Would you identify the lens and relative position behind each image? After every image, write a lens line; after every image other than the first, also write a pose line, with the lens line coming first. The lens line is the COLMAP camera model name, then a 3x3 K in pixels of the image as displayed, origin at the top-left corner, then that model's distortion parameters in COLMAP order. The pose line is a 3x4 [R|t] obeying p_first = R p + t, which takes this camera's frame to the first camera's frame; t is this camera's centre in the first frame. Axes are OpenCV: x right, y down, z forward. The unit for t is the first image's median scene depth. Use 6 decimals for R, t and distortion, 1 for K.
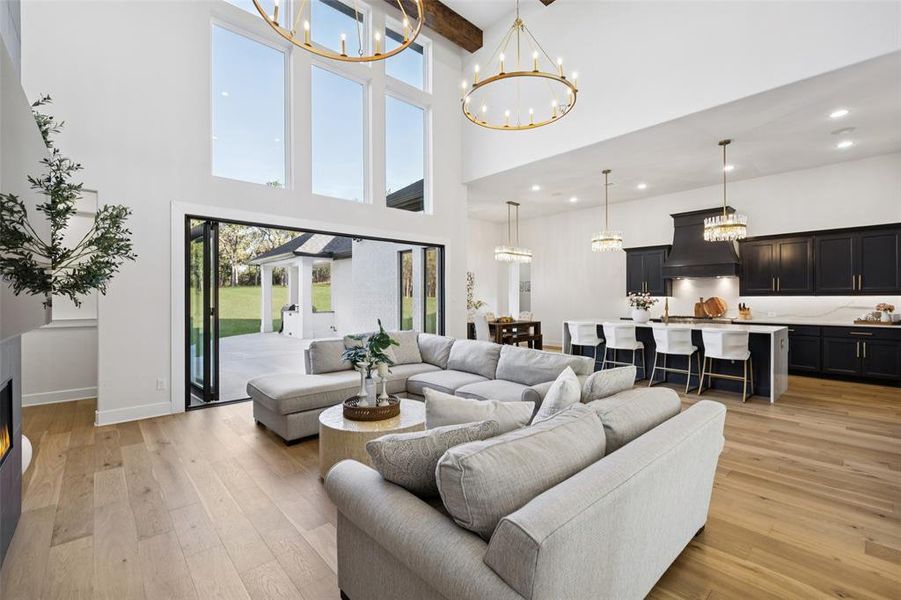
lens RADIAL K [[387.7, 0, 447.9], [0, 387.7, 297.7], [0, 0, 1]] dist [-0.000936, -0.000350]
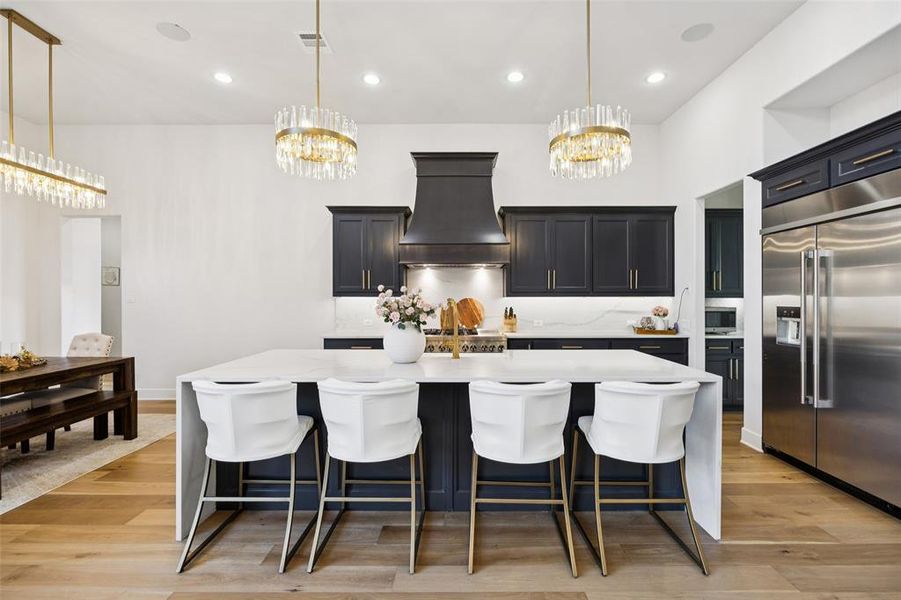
lens RADIAL K [[398.5, 0, 457.0], [0, 398.5, 299.7], [0, 0, 1]] dist [-0.001982, -0.000366]
pose [[0.677196, -0.001695, 0.735801, 0.204824], [0.002043, 0.999998, 0.000423, 0.000912], [-0.735800, 0.001217, 0.677198, 0.598590]]
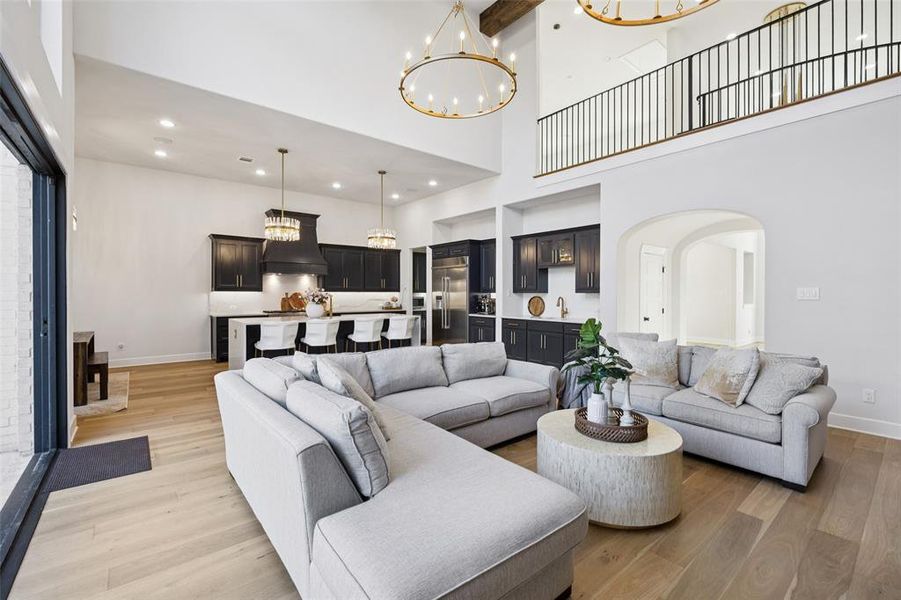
lens RADIAL K [[401.2, 0, 452.1], [0, 401.2, 294.4], [0, 0, 1]] dist [0.000288, -0.000036]
pose [[0.061661, -0.003421, 0.998091, -0.447757], [-0.001003, 0.999993, 0.003489, 0.000092], [-0.998097, -0.001216, 0.061657, 0.512625]]
